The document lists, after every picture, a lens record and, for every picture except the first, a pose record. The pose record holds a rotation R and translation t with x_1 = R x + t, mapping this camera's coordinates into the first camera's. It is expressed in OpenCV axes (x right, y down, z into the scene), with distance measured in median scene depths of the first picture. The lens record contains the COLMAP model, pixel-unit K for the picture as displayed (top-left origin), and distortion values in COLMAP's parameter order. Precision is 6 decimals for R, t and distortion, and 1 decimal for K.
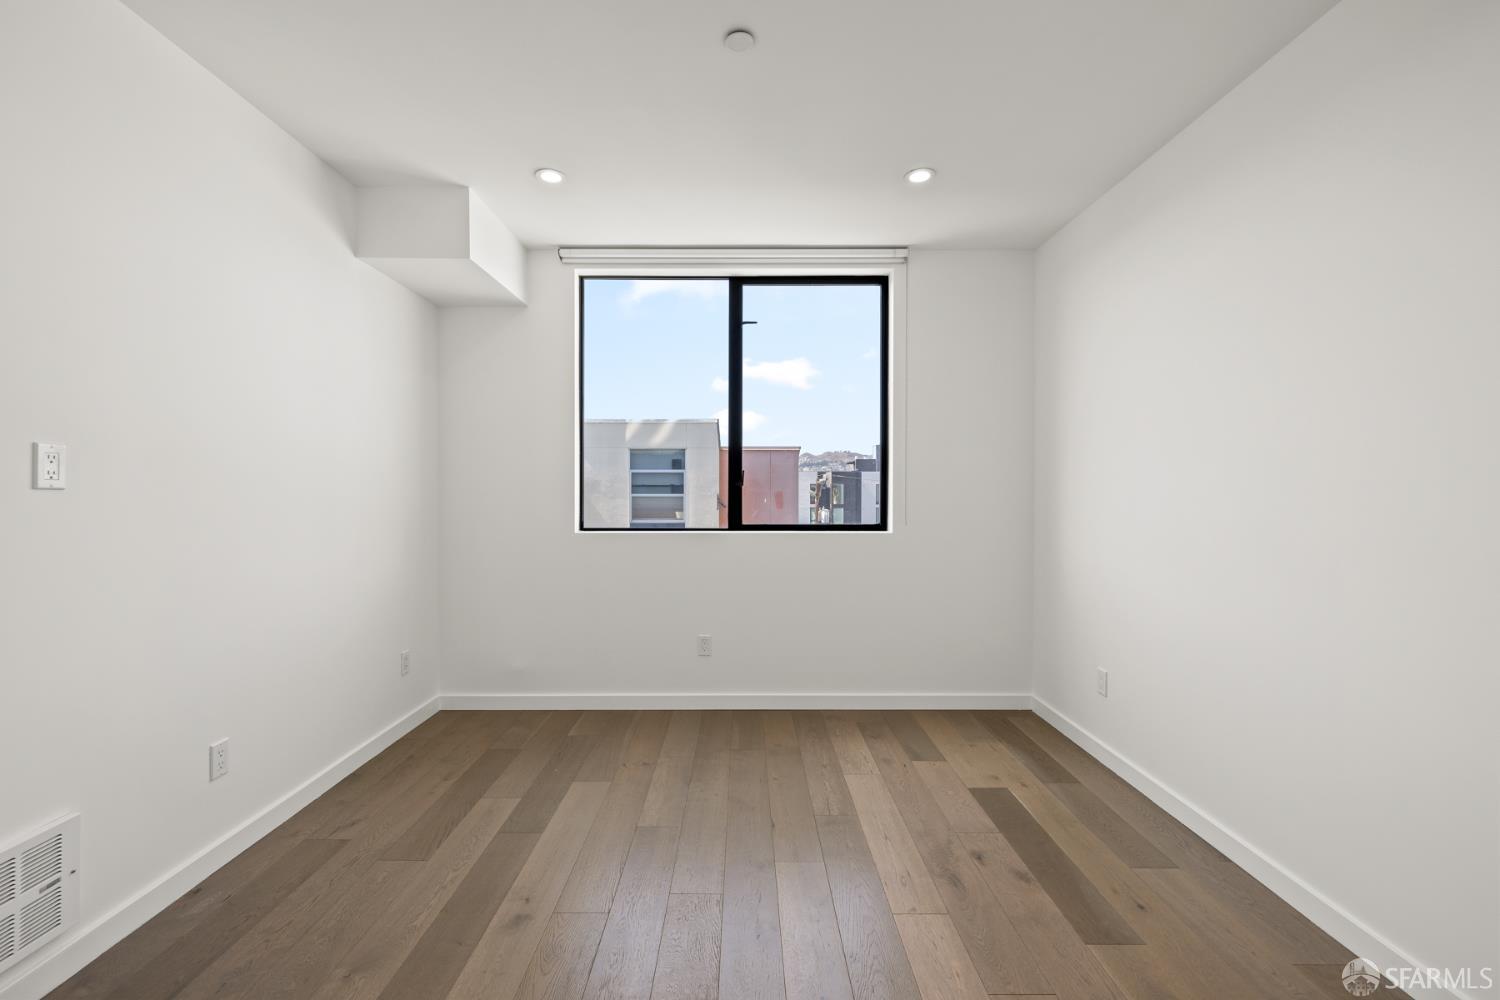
lens RADIAL K [[633.6, 0, 749.0], [0, 633.6, 498.9], [0, 0, 1]] dist [-0.001365, 0.002331]
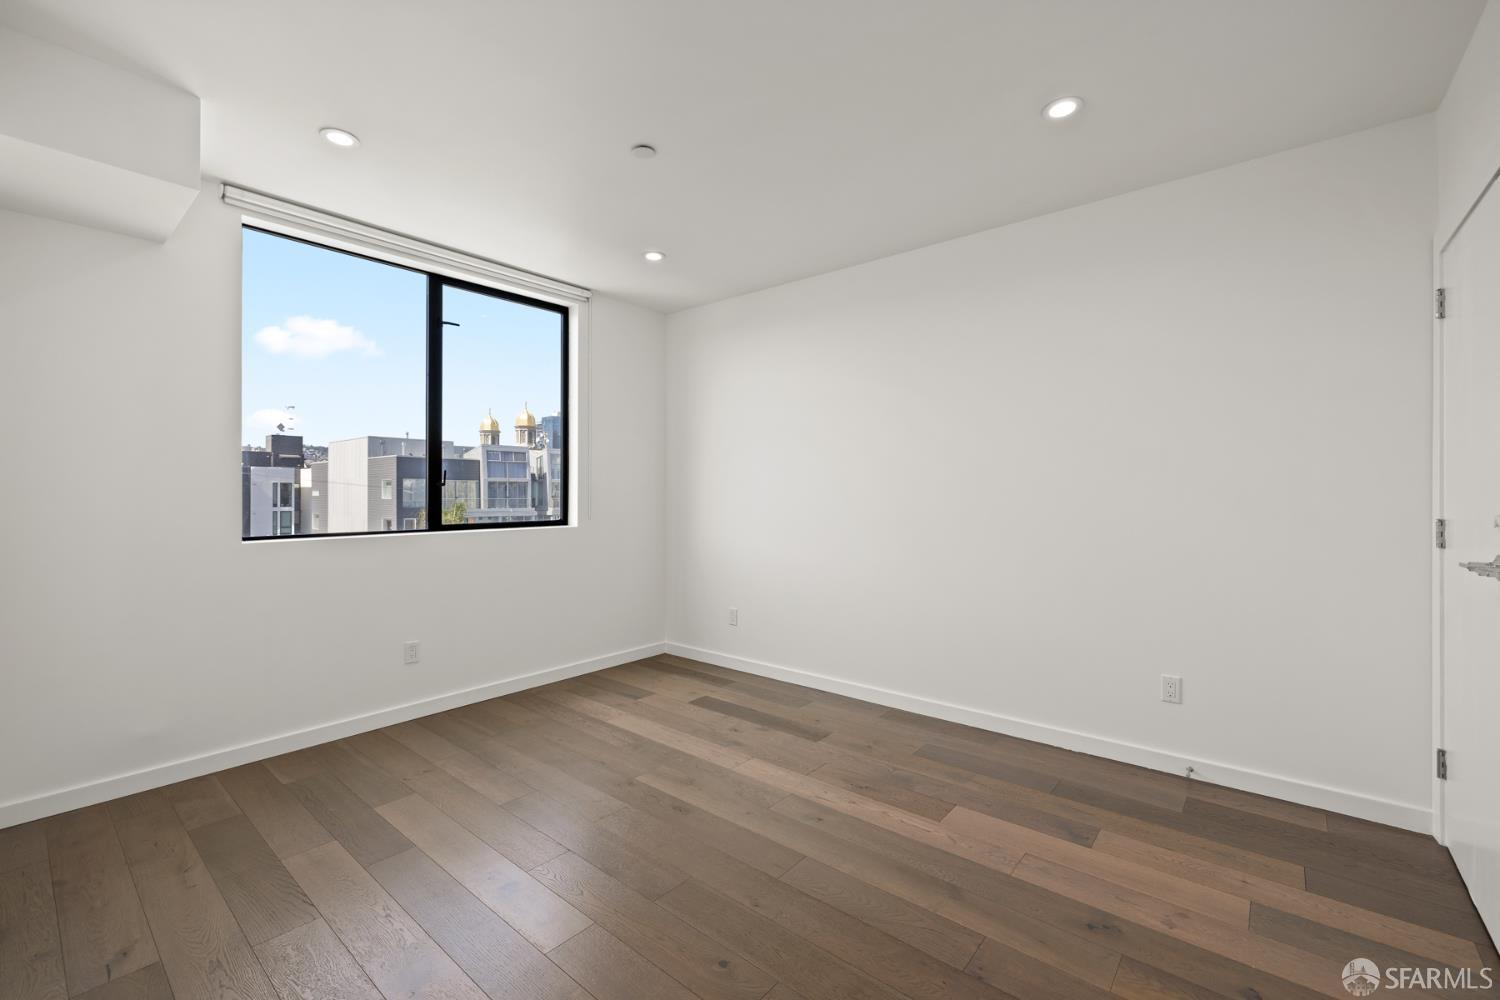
lens RADIAL K [[633.6, 0, 756.4], [0, 633.6, 492.3], [0, 0, 1]] dist [-0.001365, 0.002331]
pose [[0.633635, -0.000625, 0.773632, -0.489850], [0.008908, 0.999939, -0.006488, 0.000623], [-0.773581, 0.011003, 0.633602, -0.010625]]
